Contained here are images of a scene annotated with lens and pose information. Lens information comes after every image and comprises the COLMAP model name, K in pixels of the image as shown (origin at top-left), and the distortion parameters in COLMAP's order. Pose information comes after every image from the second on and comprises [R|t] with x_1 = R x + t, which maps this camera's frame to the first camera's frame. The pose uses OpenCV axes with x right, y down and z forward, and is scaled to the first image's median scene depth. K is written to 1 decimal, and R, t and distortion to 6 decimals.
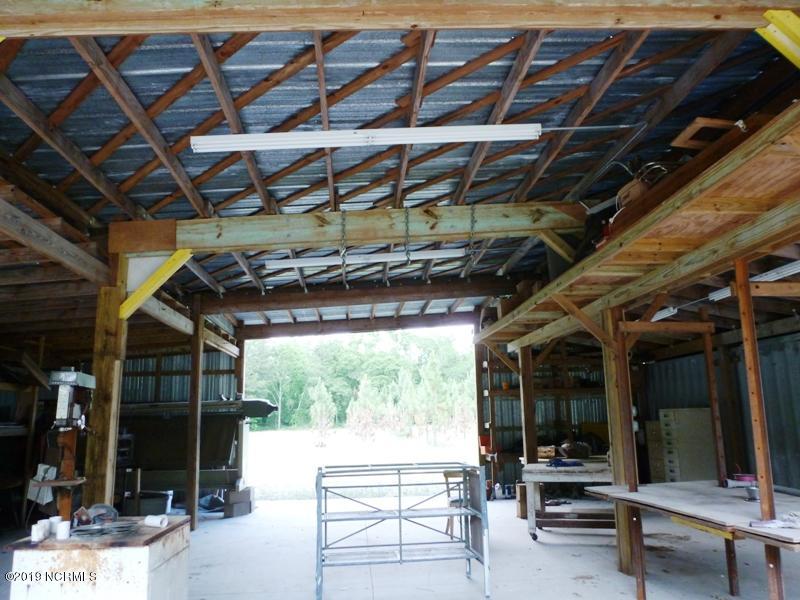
lens RADIAL K [[575.3, 0, 384.6], [0, 575.3, 302.7], [0, 0, 1]] dist [-0.057121, -0.000855]
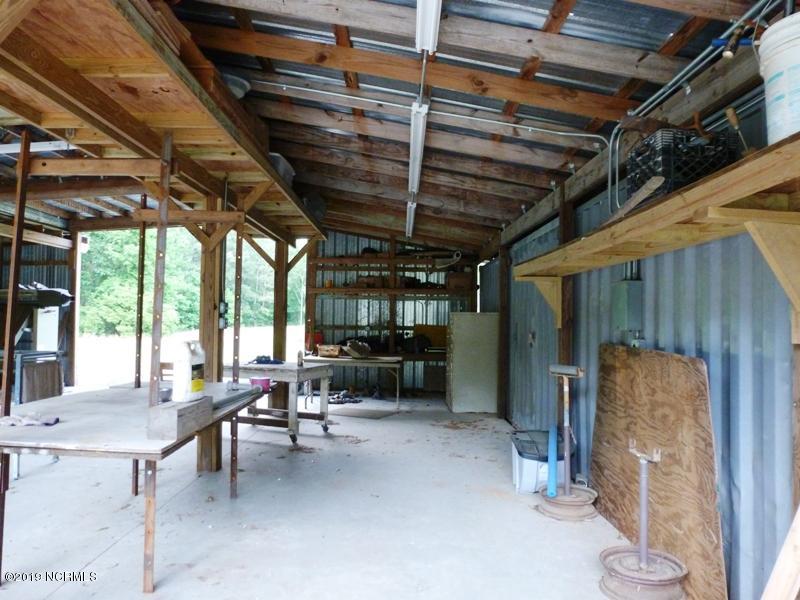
lens RADIAL K [[569.5, 0, 400.0], [0, 569.5, 300.0], [0, 0, 1]] dist [-0.044819, -0.001585]
pose [[0.997647, 0.030733, -0.061281, 0.638278], [-0.020129, 0.985803, 0.166693, 0.012003], [0.065534, -0.165067, 0.984103, 0.074633]]
